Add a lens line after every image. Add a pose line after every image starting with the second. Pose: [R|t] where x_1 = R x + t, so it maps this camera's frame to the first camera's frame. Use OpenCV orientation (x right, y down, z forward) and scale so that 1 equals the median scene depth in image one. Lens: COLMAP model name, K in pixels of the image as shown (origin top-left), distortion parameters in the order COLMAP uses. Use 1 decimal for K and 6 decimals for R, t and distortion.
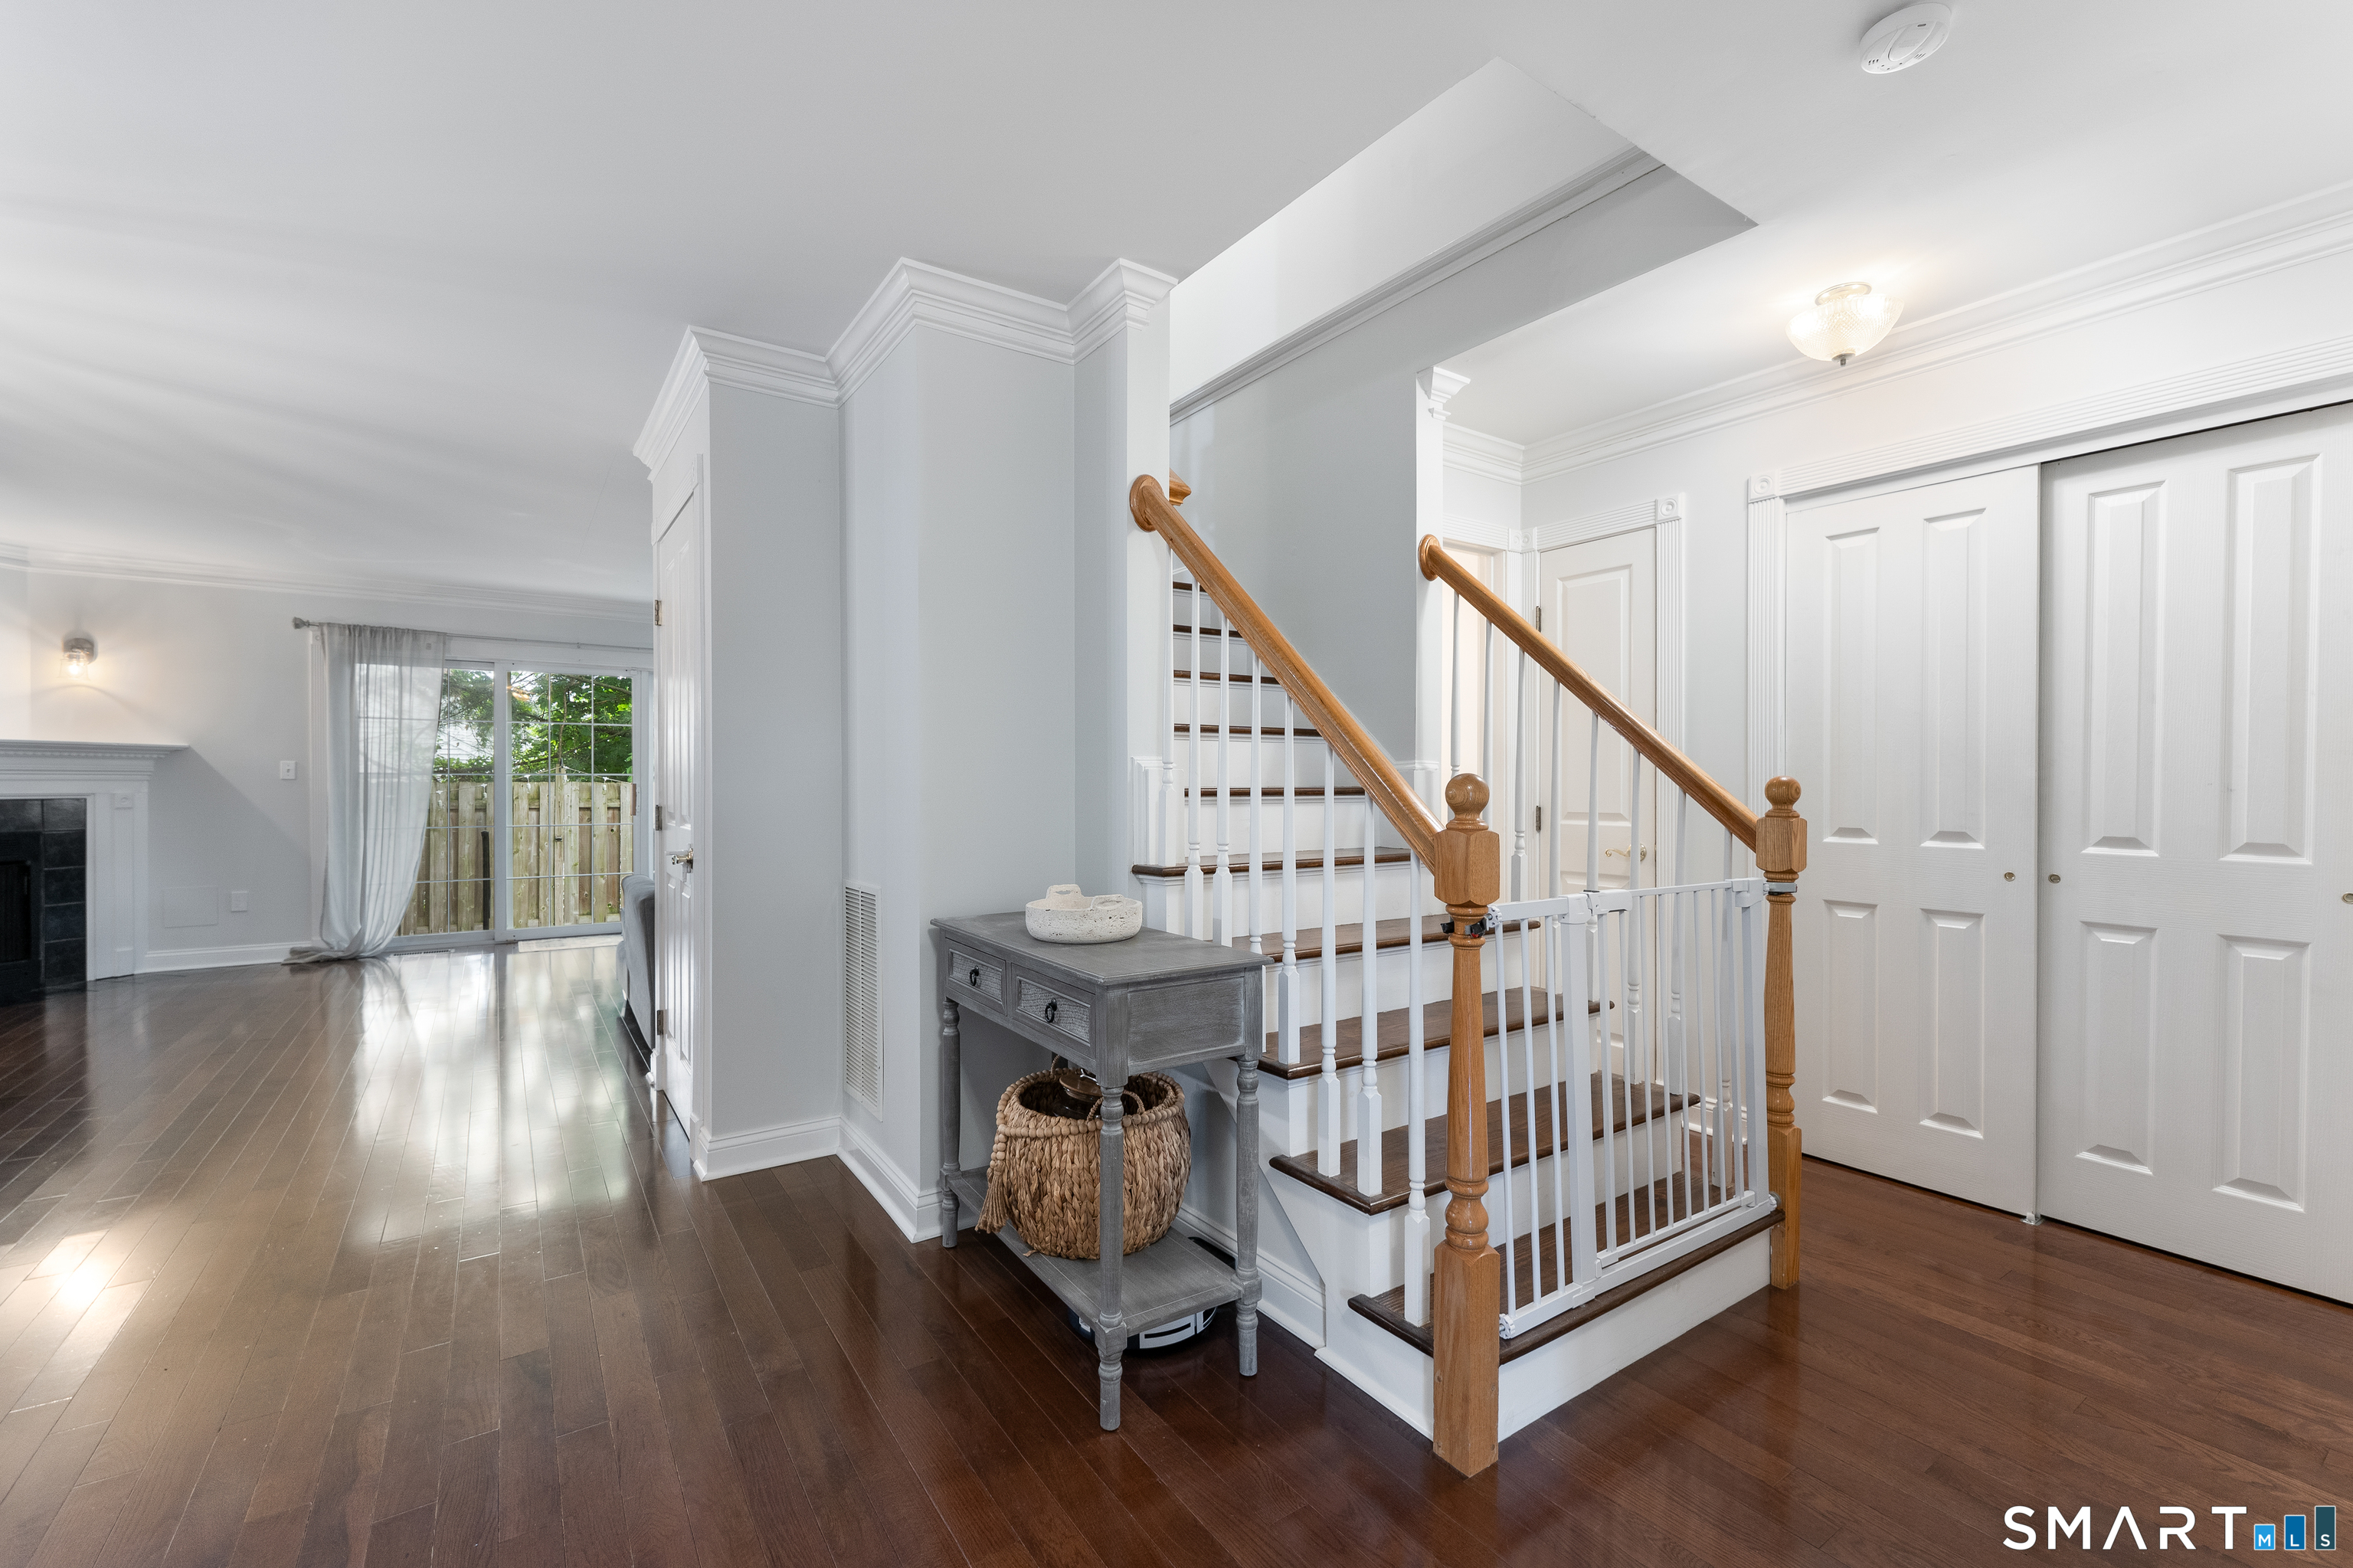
lens RADIAL K [[967.4, 0, 1176.5], [0, 967.4, 784.0], [0, 0, 1]] dist [-0.000470, -0.003842]
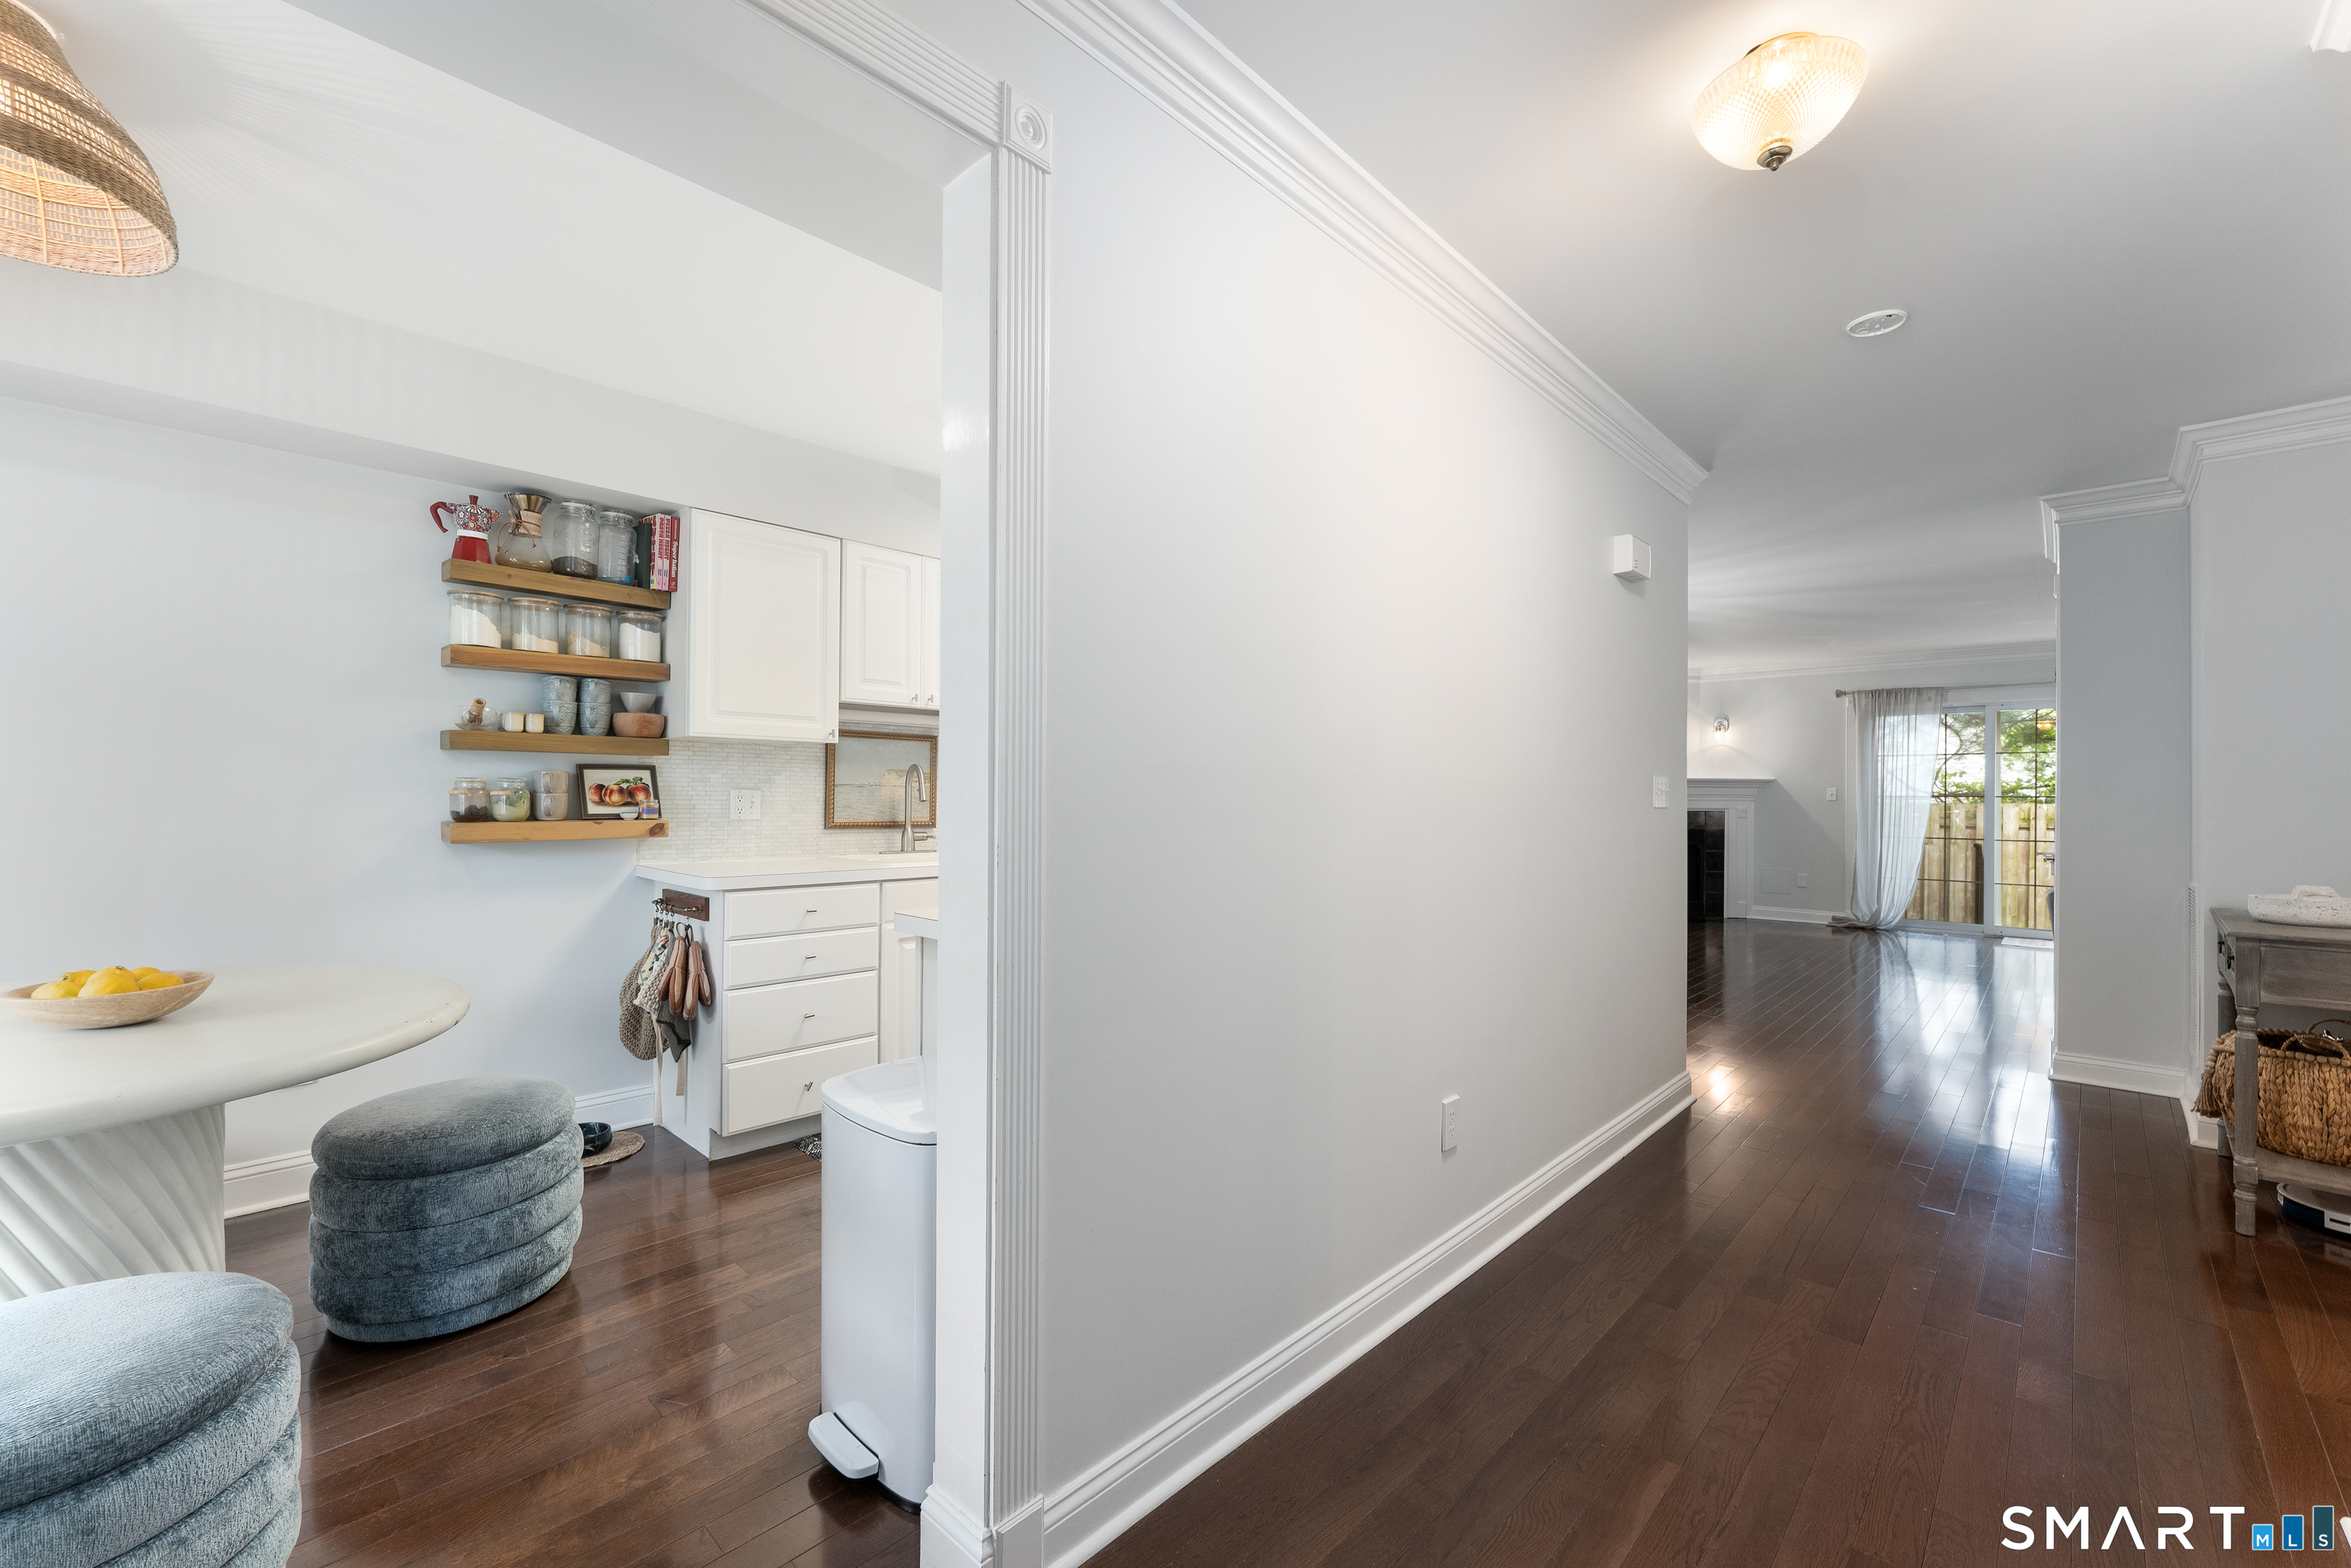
lens RADIAL K [[955.8, 0, 1175.3], [0, 955.8, 797.4], [0, 0, 1]] dist [0.000736, 0.000132]
pose [[0.199431, 0.000706, -0.979912, 0.295819], [-0.008517, 0.999963, -0.001013, 0.000467], [0.979875, 0.008548, 0.199429, -0.261086]]
